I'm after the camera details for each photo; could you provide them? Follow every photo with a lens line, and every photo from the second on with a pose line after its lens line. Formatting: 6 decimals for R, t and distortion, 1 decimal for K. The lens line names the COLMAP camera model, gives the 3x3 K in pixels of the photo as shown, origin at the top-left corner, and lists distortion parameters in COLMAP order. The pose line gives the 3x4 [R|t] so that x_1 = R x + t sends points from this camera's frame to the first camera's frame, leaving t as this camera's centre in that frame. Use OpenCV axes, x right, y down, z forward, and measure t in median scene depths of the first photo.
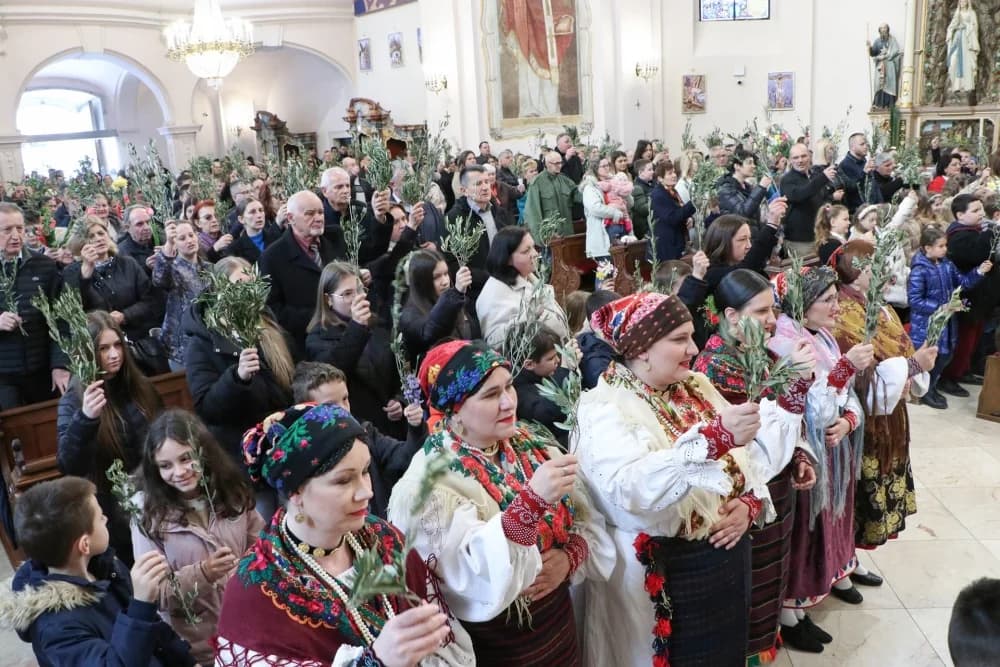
lens RADIAL K [[818.4, 0, 500.0], [0, 818.4, 333.5], [0, 0, 1]] dist [-0.184892, 0.162883]
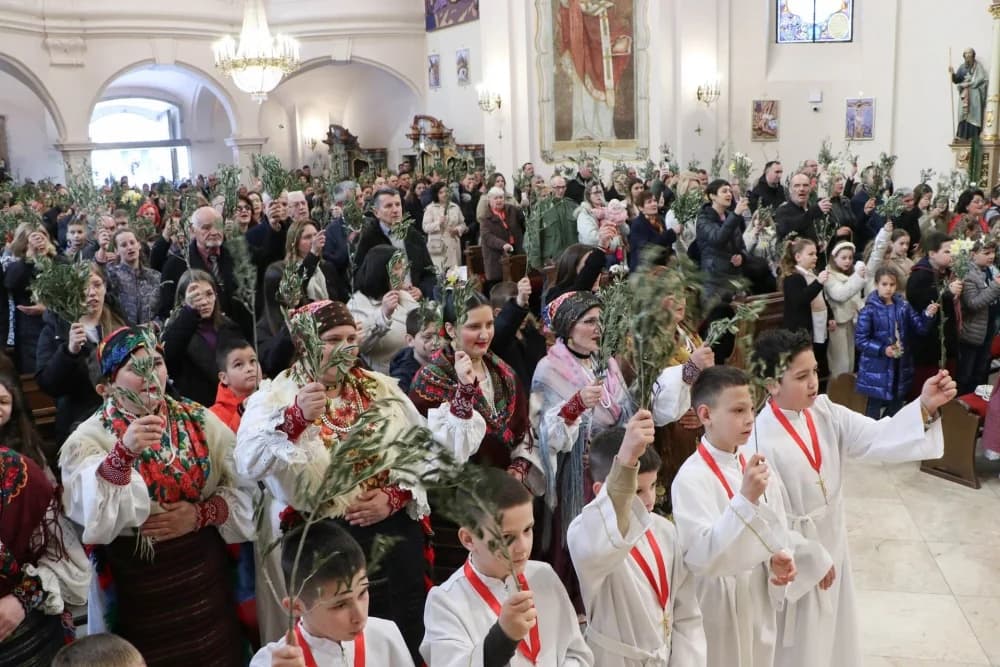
lens RADIAL K [[883.0, 0, 500.0], [0, 883.0, 333.5], [0, 0, 1]] dist [-0.176799, 0.143006]
pose [[0.989219, 0.054775, -0.135815, 0.095862], [-0.060057, 0.997578, -0.035100, 0.004297], [0.133563, 0.042878, 0.990112, -0.034790]]
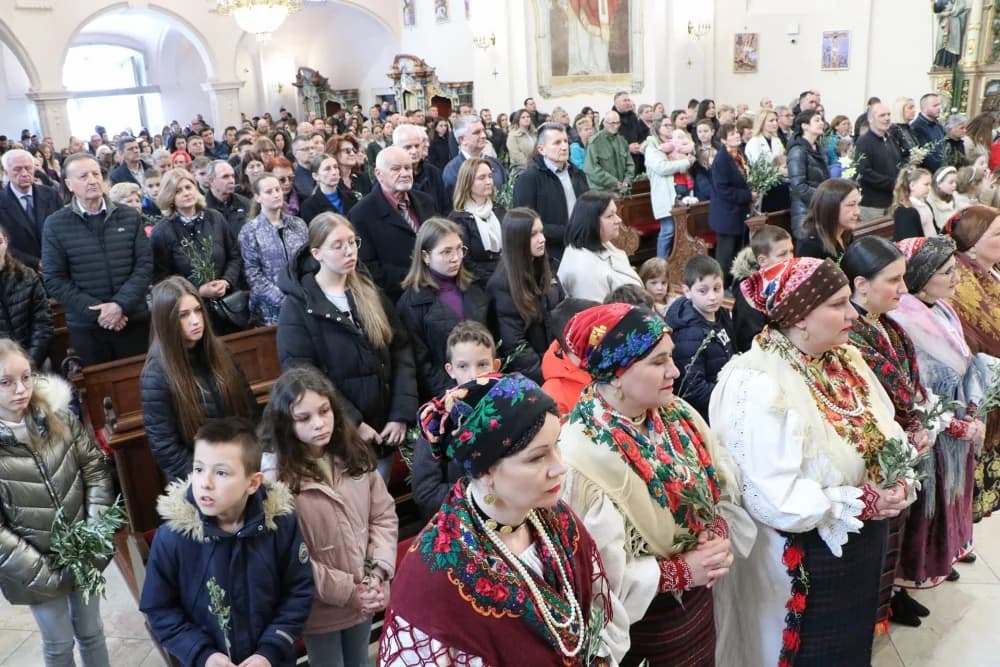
lens RADIAL K [[818.4, 0, 500.0], [0, 818.4, 333.5], [0, 0, 1]] dist [-0.184892, 0.162883]
pose [[0.999174, 0.014657, -0.037903, -0.018232], [-0.012759, 0.998677, 0.049823, -0.000672], [0.038583, -0.049299, 0.998039, 0.004551]]
